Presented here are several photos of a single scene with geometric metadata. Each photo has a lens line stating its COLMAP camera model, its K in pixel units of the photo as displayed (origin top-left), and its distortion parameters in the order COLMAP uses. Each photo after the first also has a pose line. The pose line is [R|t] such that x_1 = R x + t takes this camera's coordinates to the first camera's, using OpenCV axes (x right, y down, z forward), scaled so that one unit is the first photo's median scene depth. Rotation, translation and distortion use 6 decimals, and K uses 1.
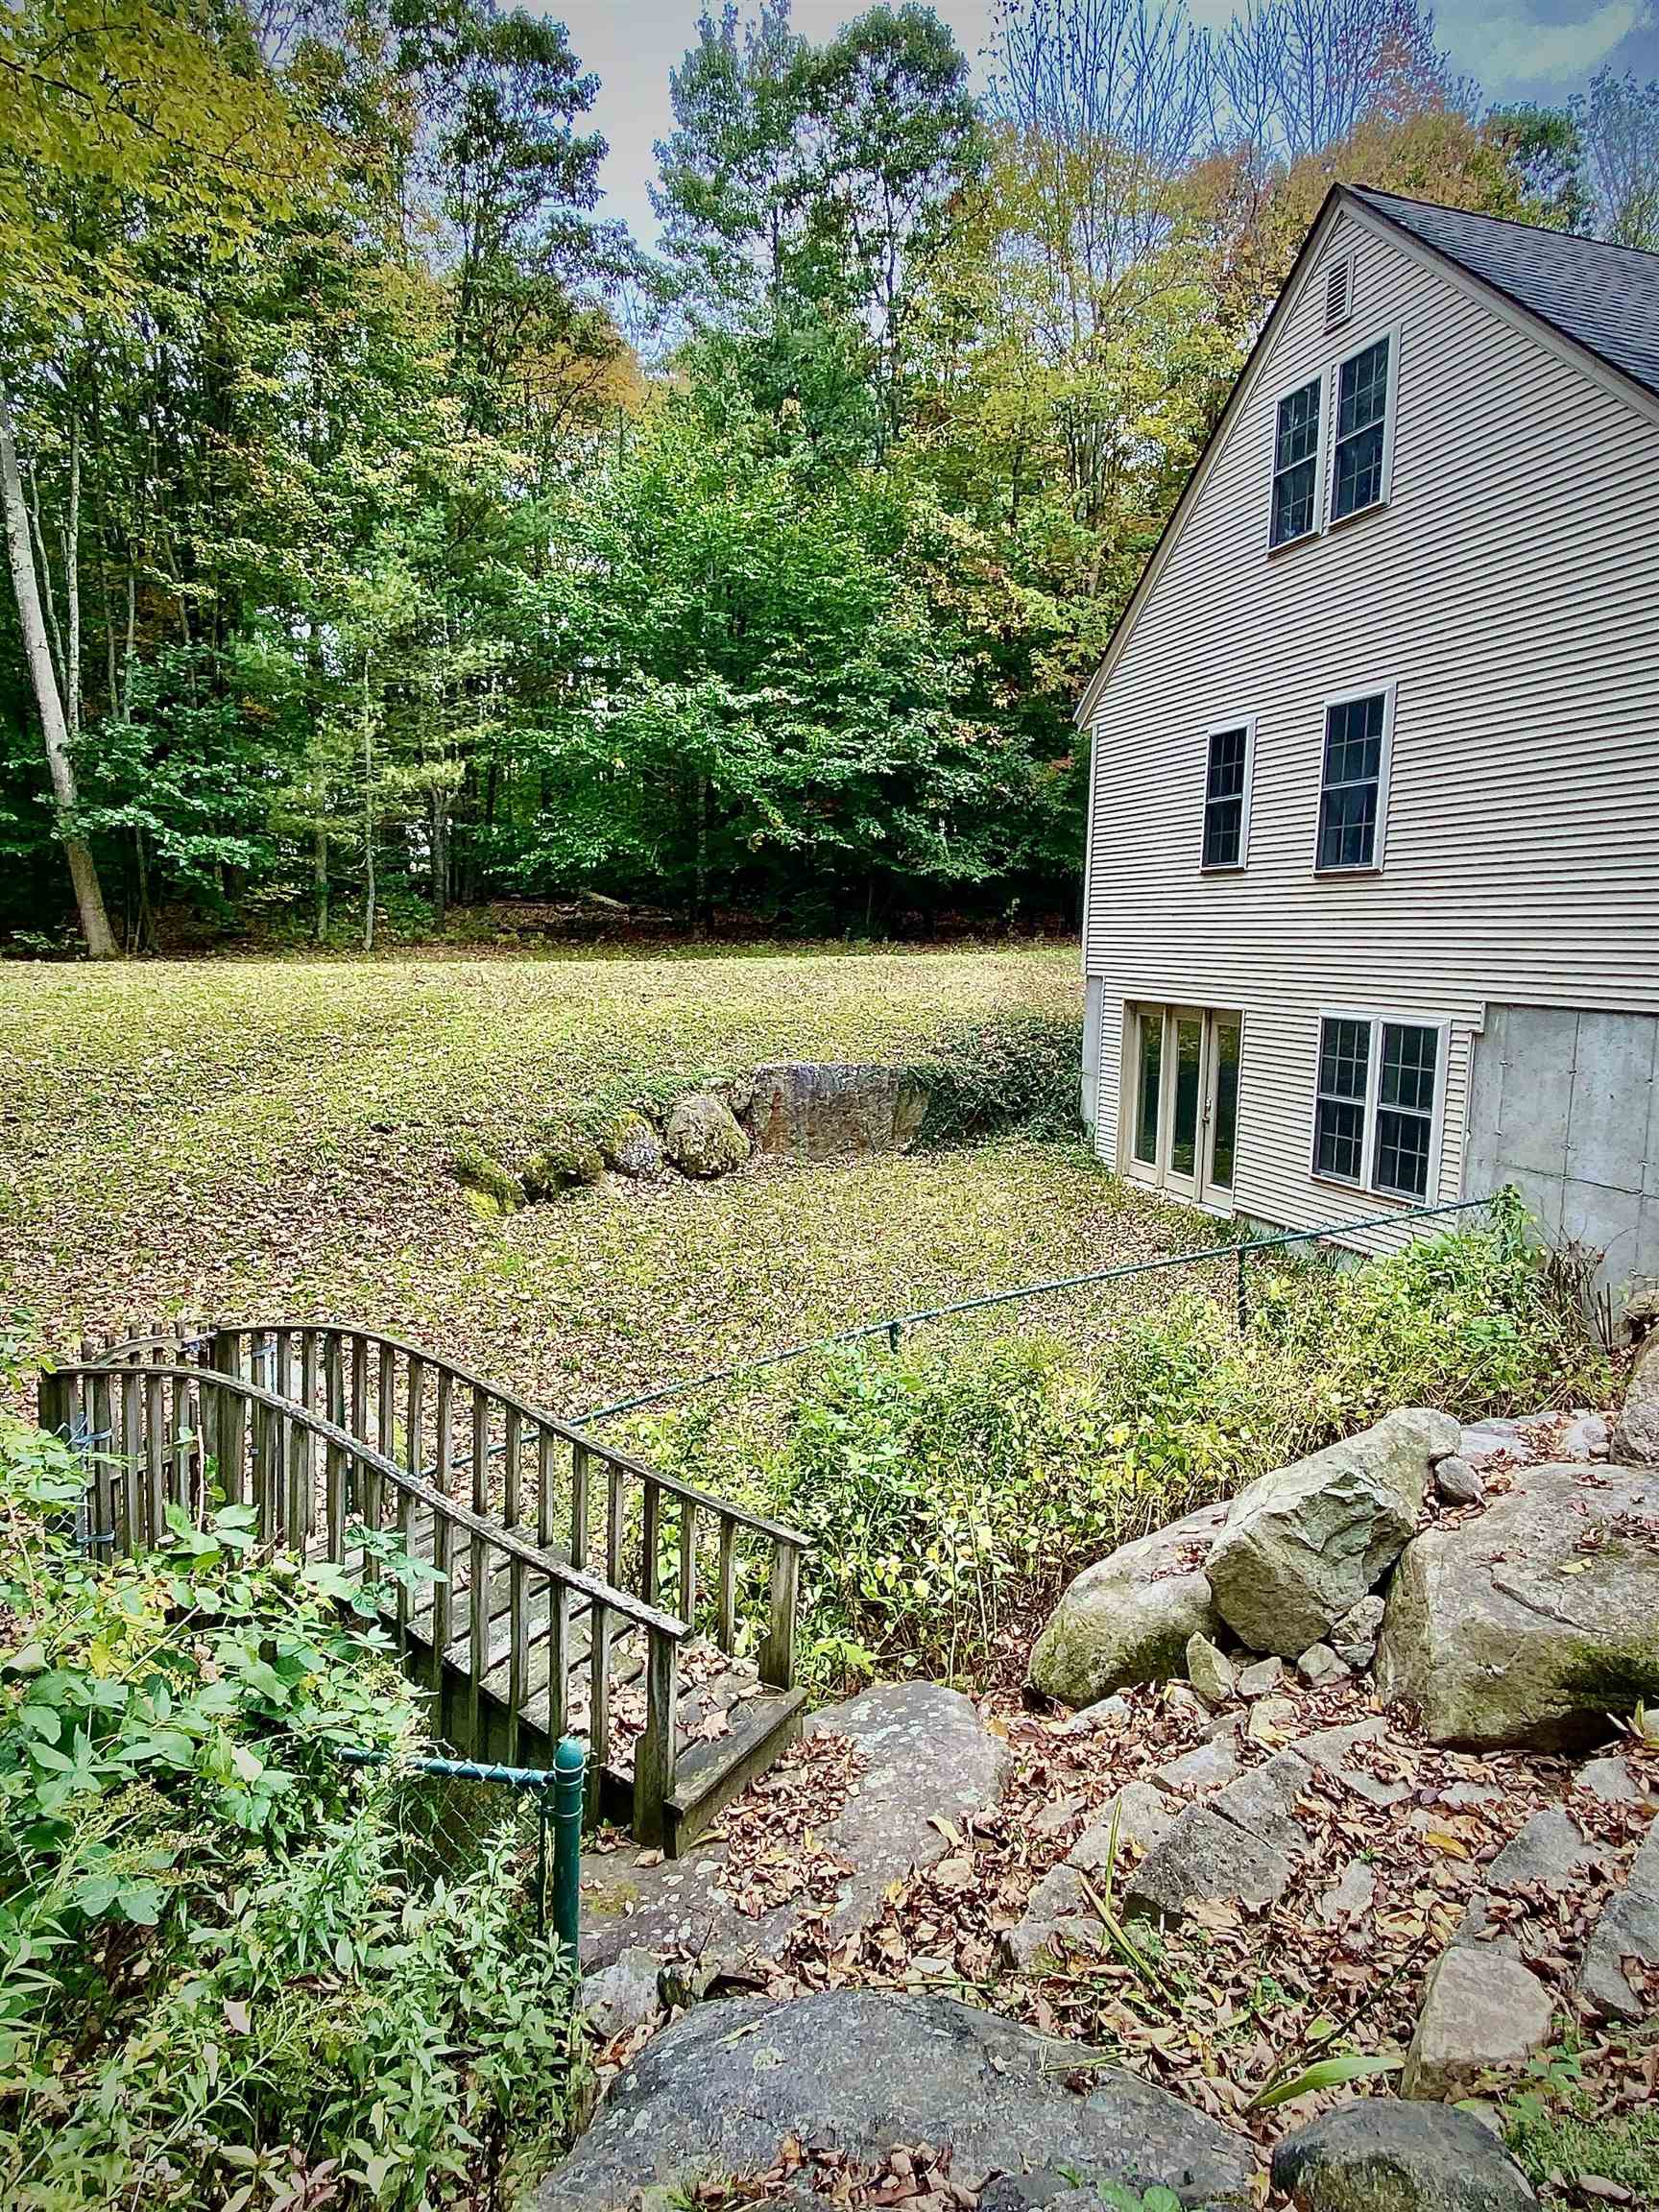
lens RADIAL K [[1371.1, 0, 829.5], [0, 1371.1, 1106.0], [0, 0, 1]] dist [0.008519, -0.000713]
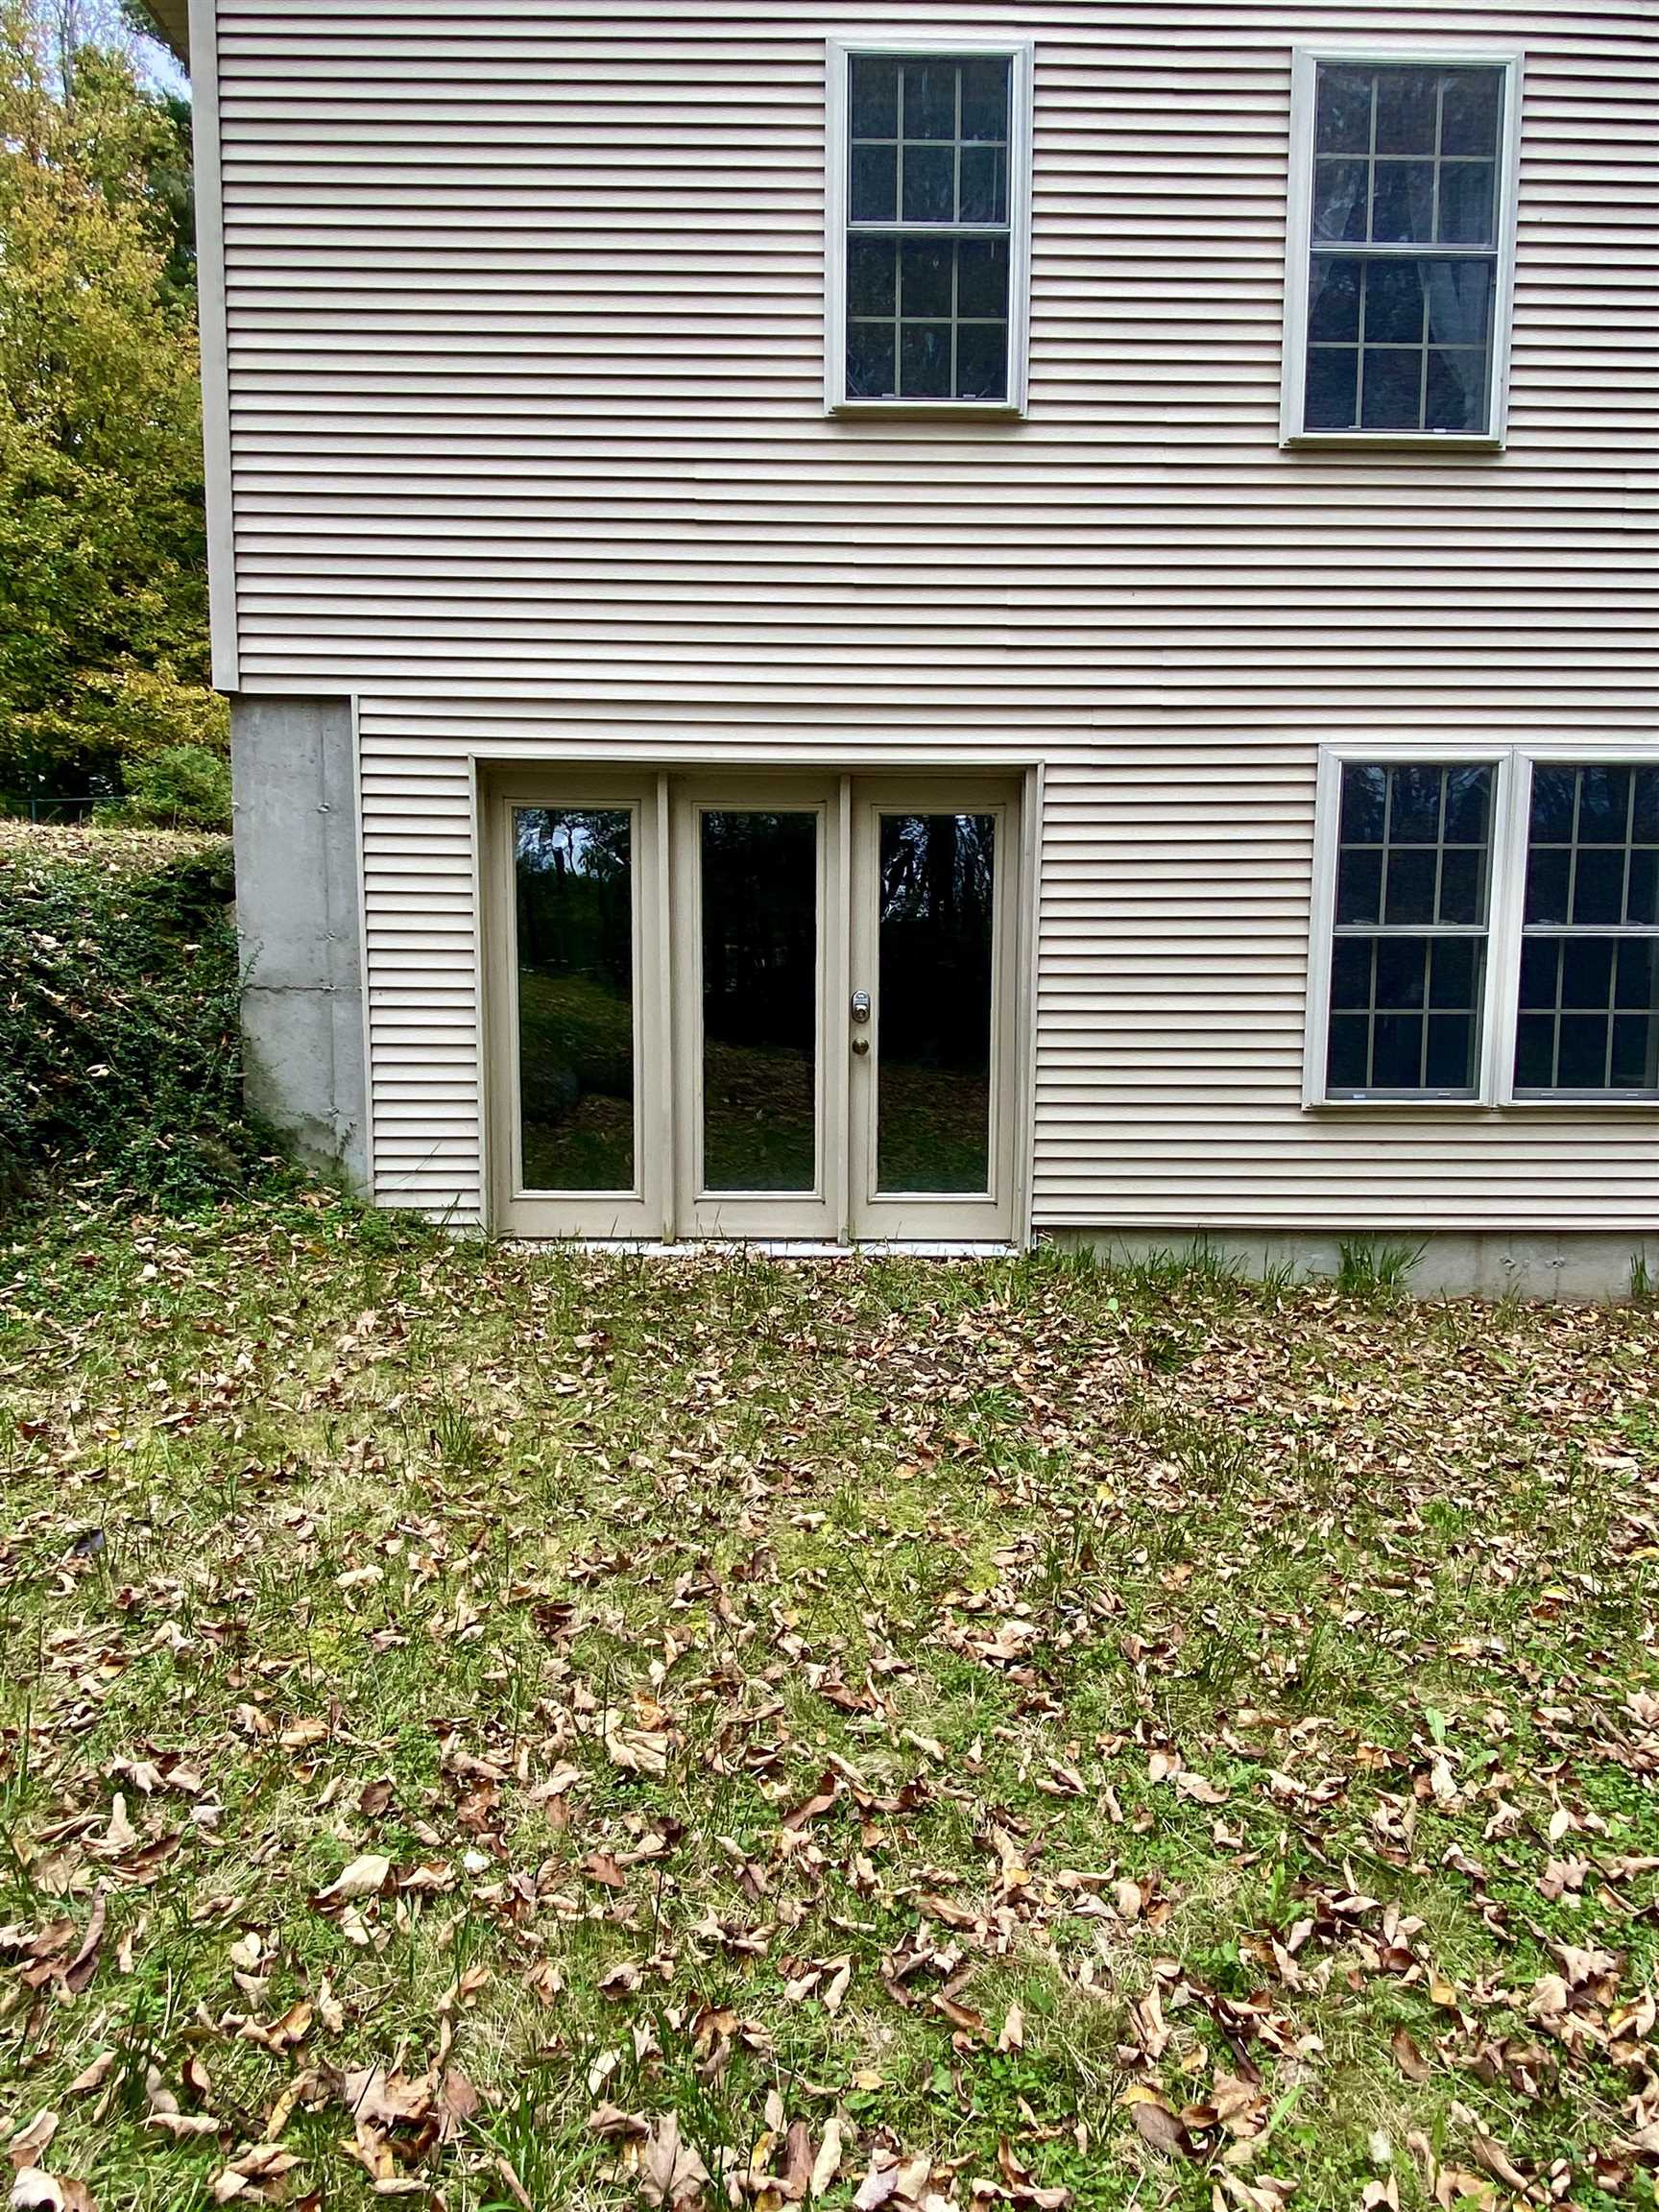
lens RADIAL K [[1371.1, 0, 829.5], [0, 1371.1, 1106.0], [0, 0, 1]] dist [0.008519, -0.000713]
pose [[0.261565, -0.124752, 0.957090, -0.144471], [0.119790, 0.988141, 0.096062, -0.013901], [-0.957723, 0.089524, 0.273407, 0.999673]]
